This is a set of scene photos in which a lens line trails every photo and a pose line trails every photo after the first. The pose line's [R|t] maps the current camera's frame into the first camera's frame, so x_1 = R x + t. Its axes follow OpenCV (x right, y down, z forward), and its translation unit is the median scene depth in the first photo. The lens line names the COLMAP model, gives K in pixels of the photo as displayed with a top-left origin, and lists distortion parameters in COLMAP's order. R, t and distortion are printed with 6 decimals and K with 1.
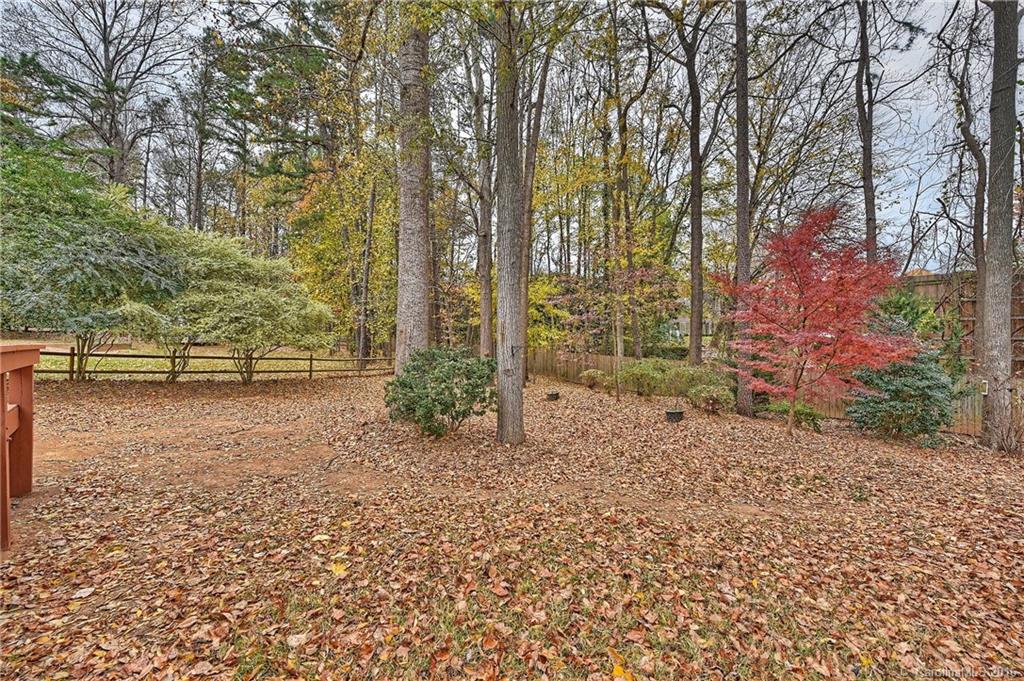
lens RADIAL K [[406.5, 0, 512.8], [0, 406.5, 340.4], [0, 0, 1]] dist [0.000920, -0.000734]
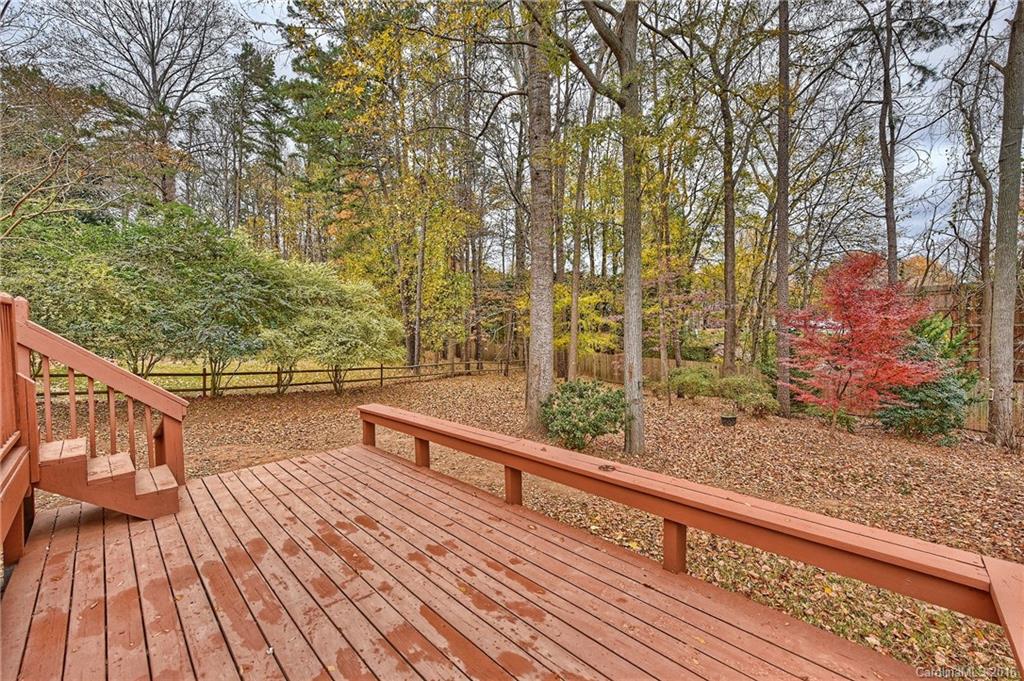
lens RADIAL K [[406.5, 0, 509.6], [0, 406.5, 338.2], [0, 0, 1]] dist [0.000920, -0.000734]
pose [[0.999863, -0.016557, -0.000047, -0.213231], [0.016553, 0.999544, 0.025246, -0.084513], [-0.000371, -0.025244, 0.999681, -0.161604]]
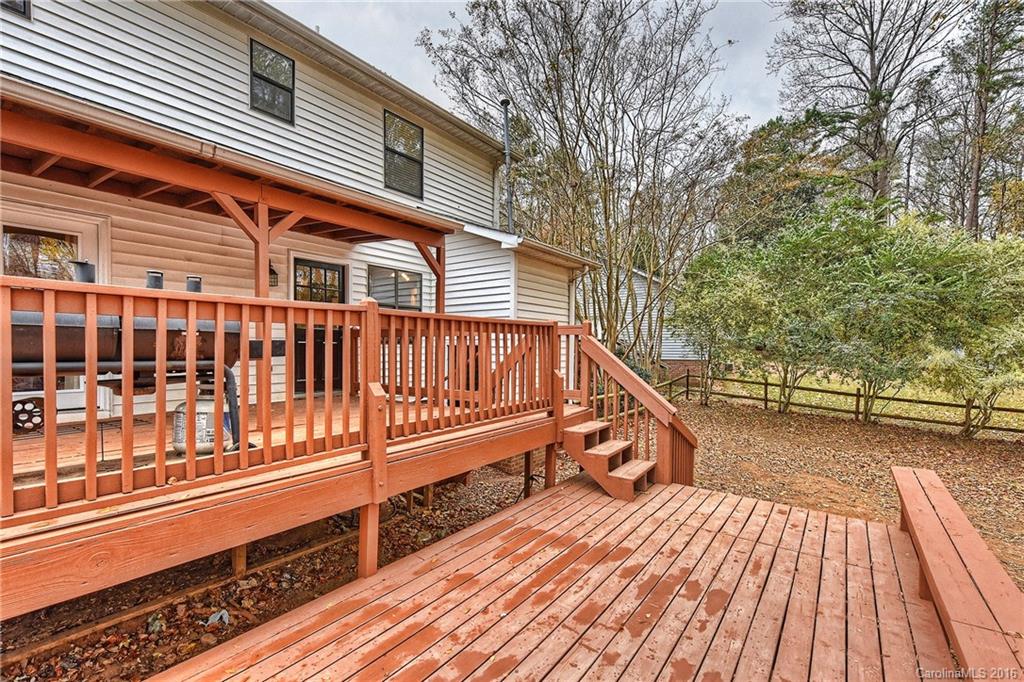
lens RADIAL K [[452.5, 0, 498.4], [0, 452.5, 355.6], [0, 0, 1]] dist [0.000858, -0.000074]
pose [[0.126402, 0.021387, -0.991748, -0.092365], [-0.003072, 0.999771, 0.021169, -0.084672], [0.991974, 0.000371, 0.126439, -0.021492]]
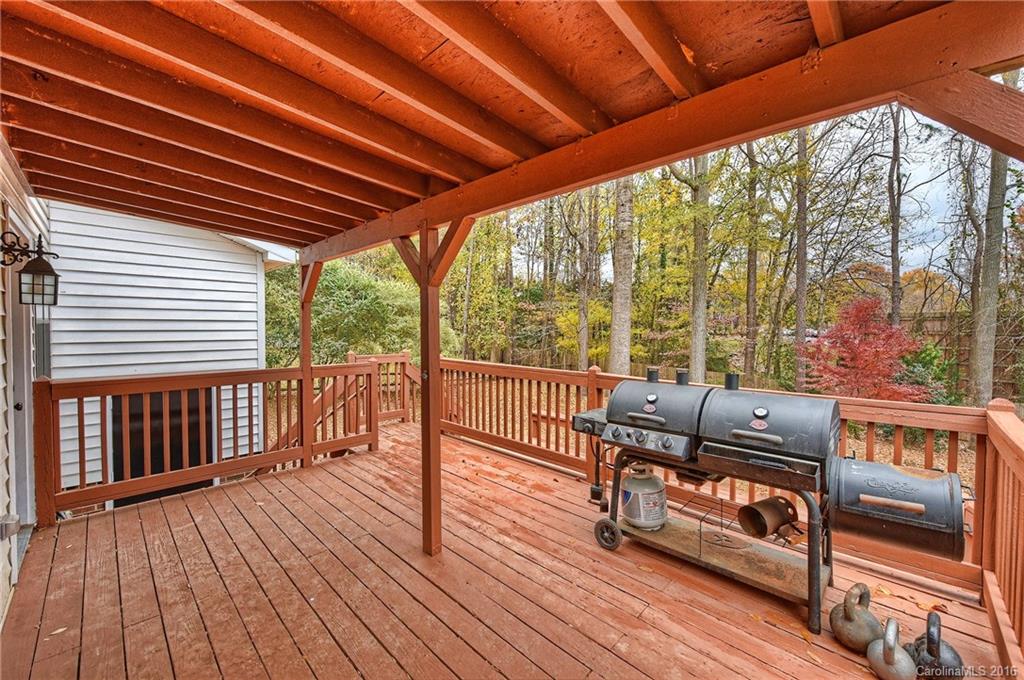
lens RADIAL K [[406.5, 0, 511.5], [0, 406.5, 343.8], [0, 0, 1]] dist [0.000920, -0.000734]
pose [[0.999990, 0.004233, 0.001583, -0.415825], [-0.004289, 0.999301, 0.037125, -0.138404], [-0.001425, -0.037131, 0.999309, -0.371846]]
